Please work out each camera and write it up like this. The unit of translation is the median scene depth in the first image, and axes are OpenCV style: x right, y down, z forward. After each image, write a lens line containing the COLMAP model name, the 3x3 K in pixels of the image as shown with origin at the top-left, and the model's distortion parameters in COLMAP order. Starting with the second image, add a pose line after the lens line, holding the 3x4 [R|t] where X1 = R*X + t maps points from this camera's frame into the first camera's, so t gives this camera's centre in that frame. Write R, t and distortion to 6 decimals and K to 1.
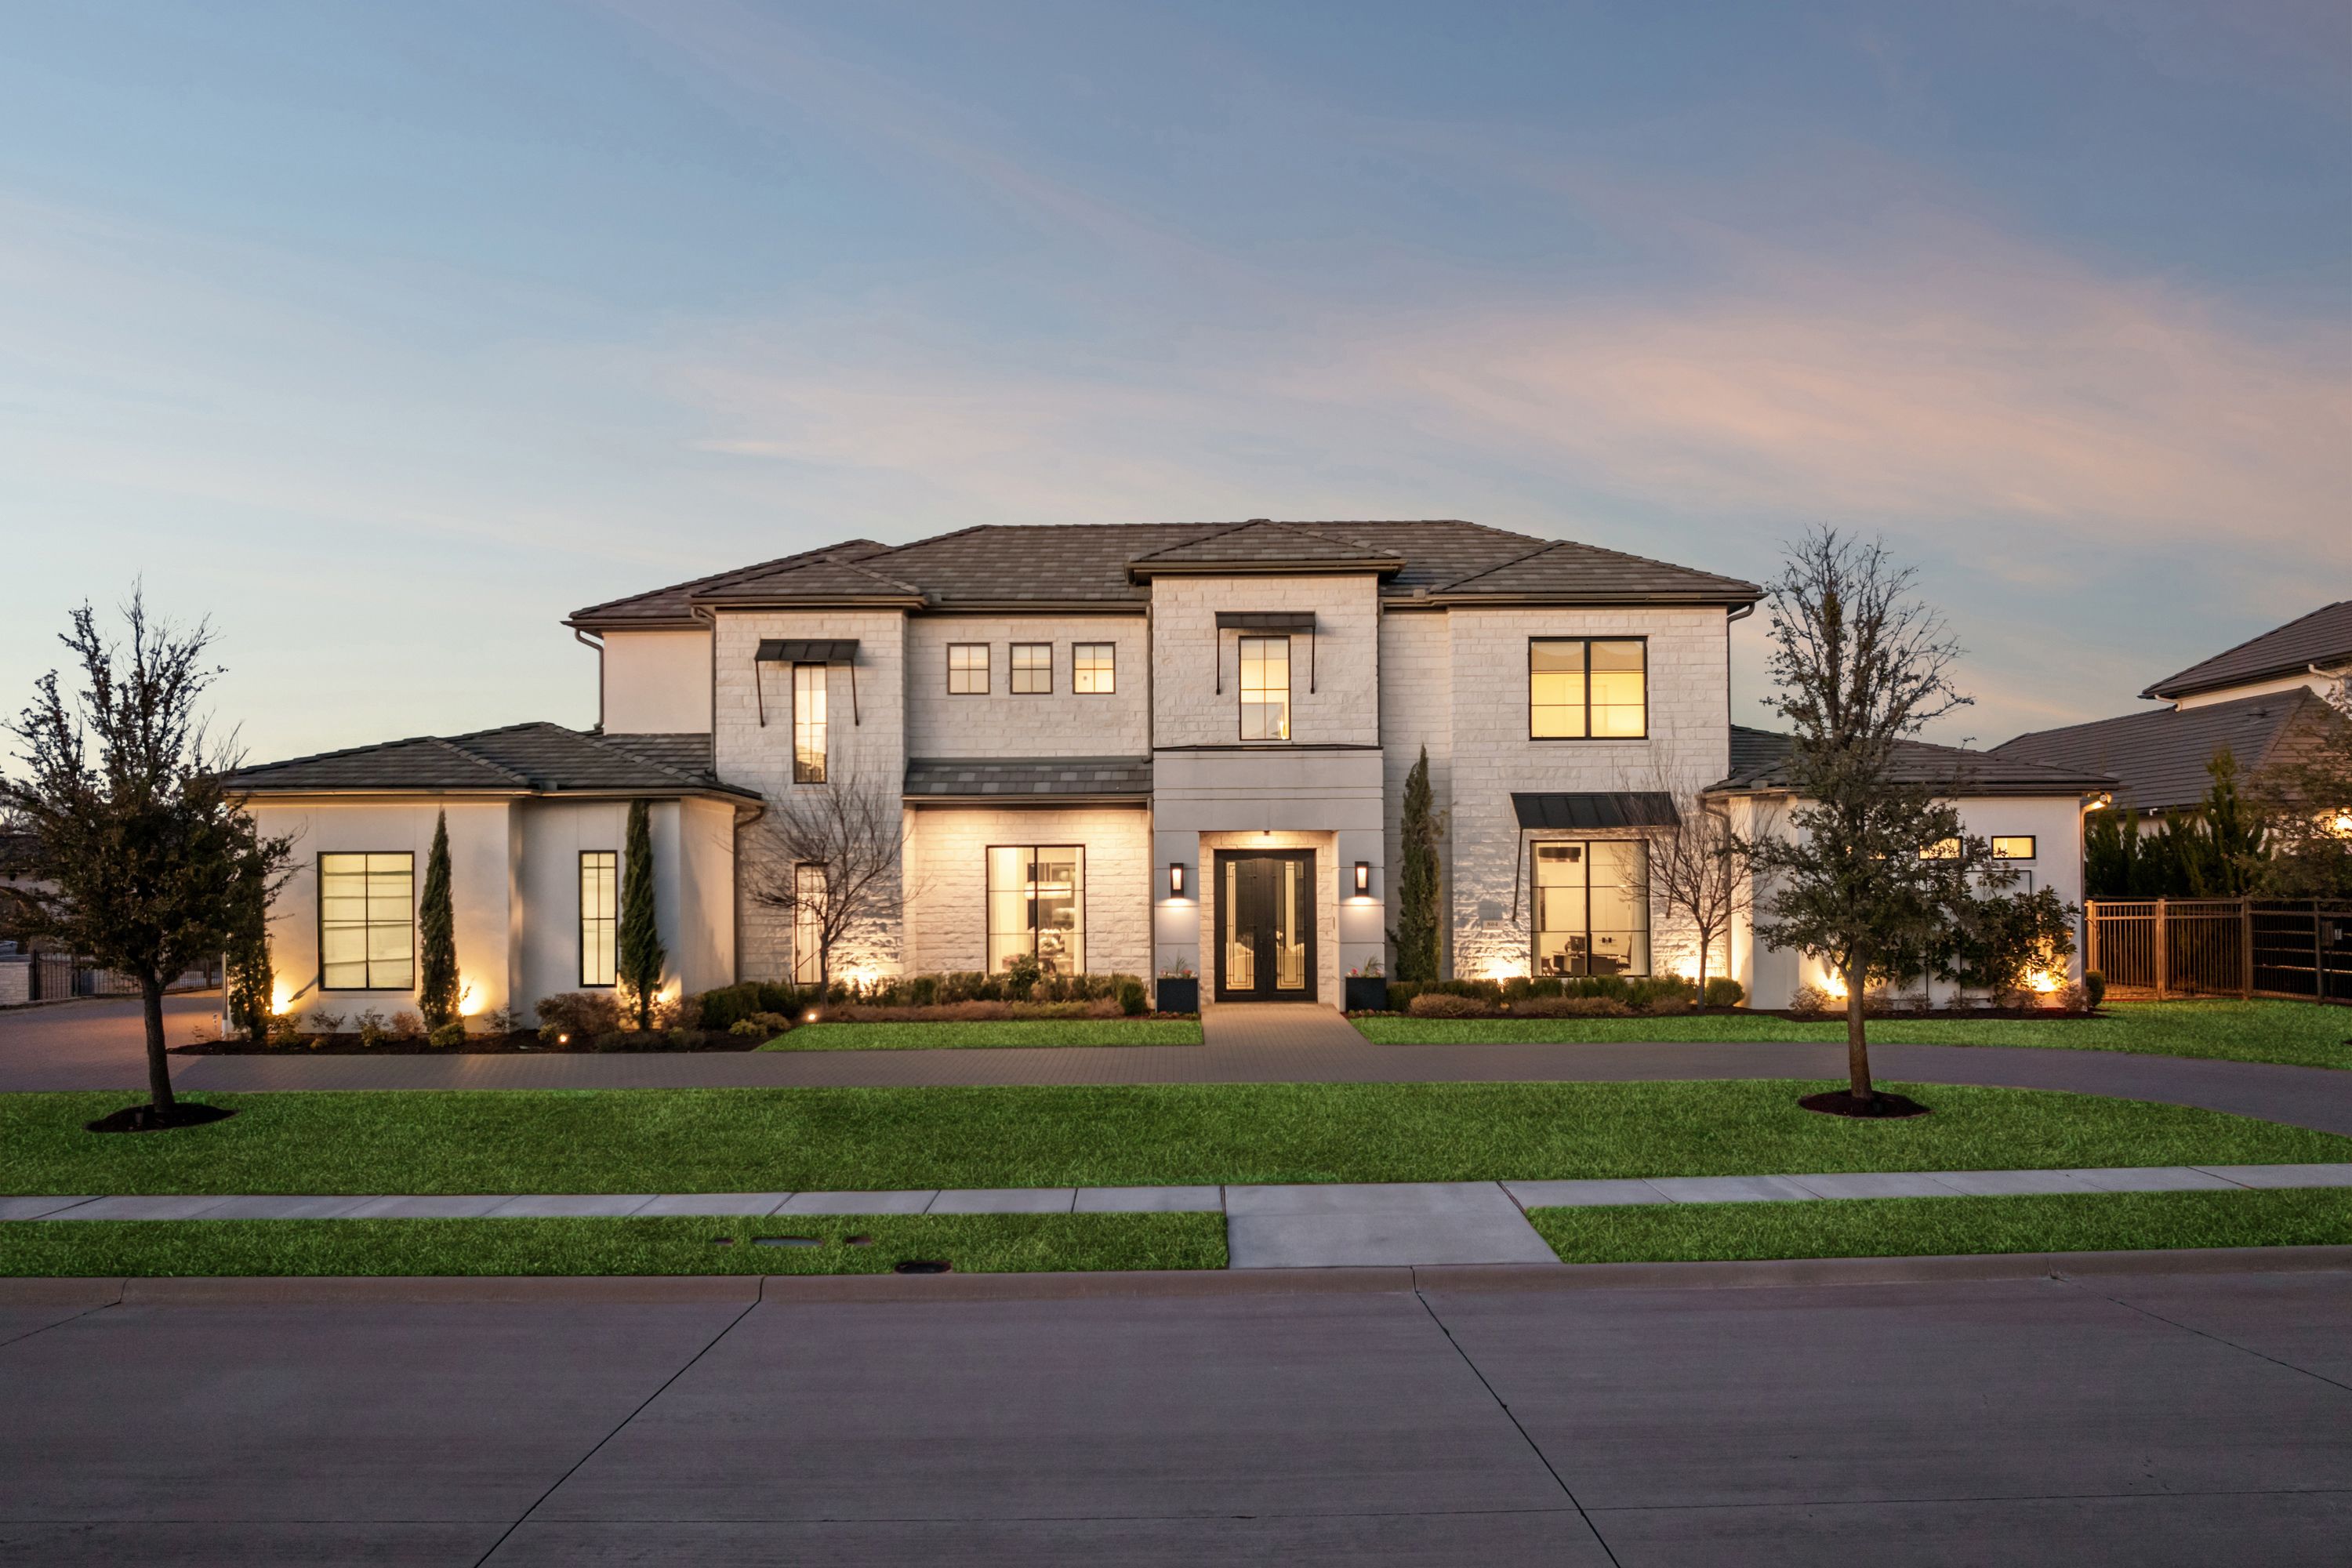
lens RADIAL K [[1631.1, 0, 1175.3], [0, 1631.1, 785.6], [0, 0, 1]] dist [-0.002798, -0.001608]
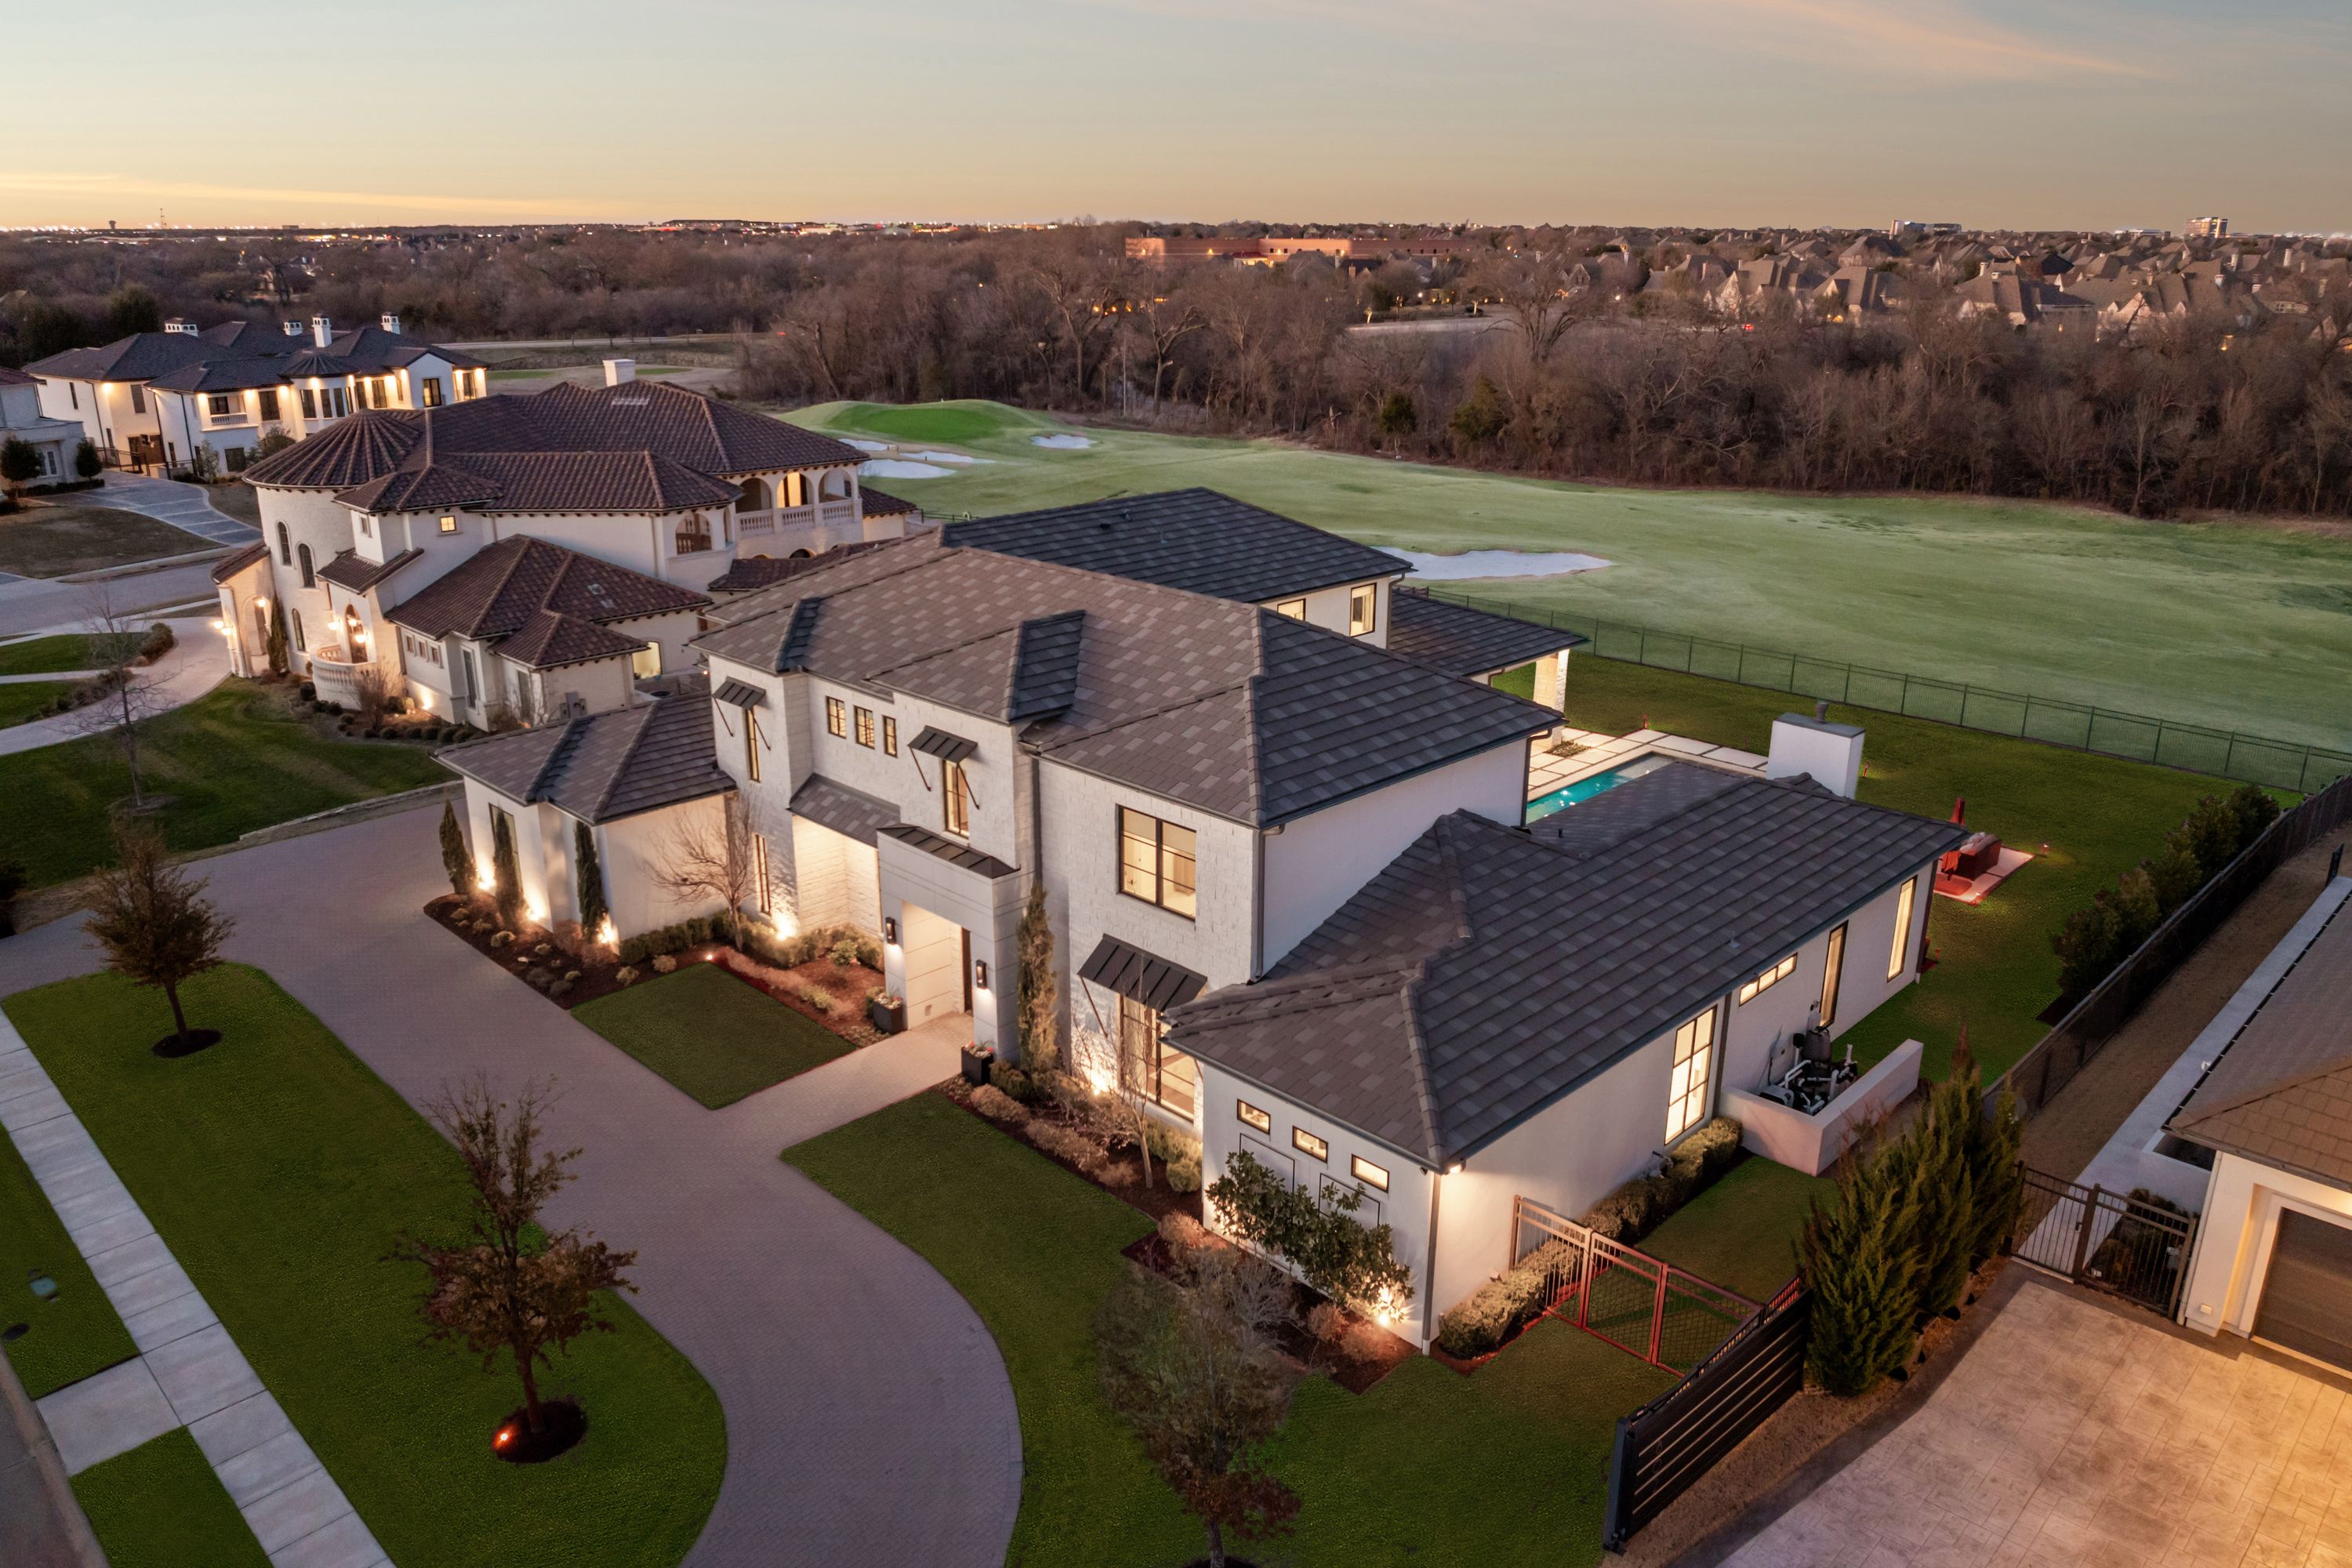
lens RADIAL K [[1631.1, 0, 1173.7], [0, 1631.1, 778.3], [0, 0, 1]] dist [-0.002798, -0.001608]
pose [[0.708565, 0.237856, -0.664349, 0.986789], [-0.008428, 0.944263, 0.329083, -0.478288], [0.705595, -0.227578, 0.671077, 0.319025]]
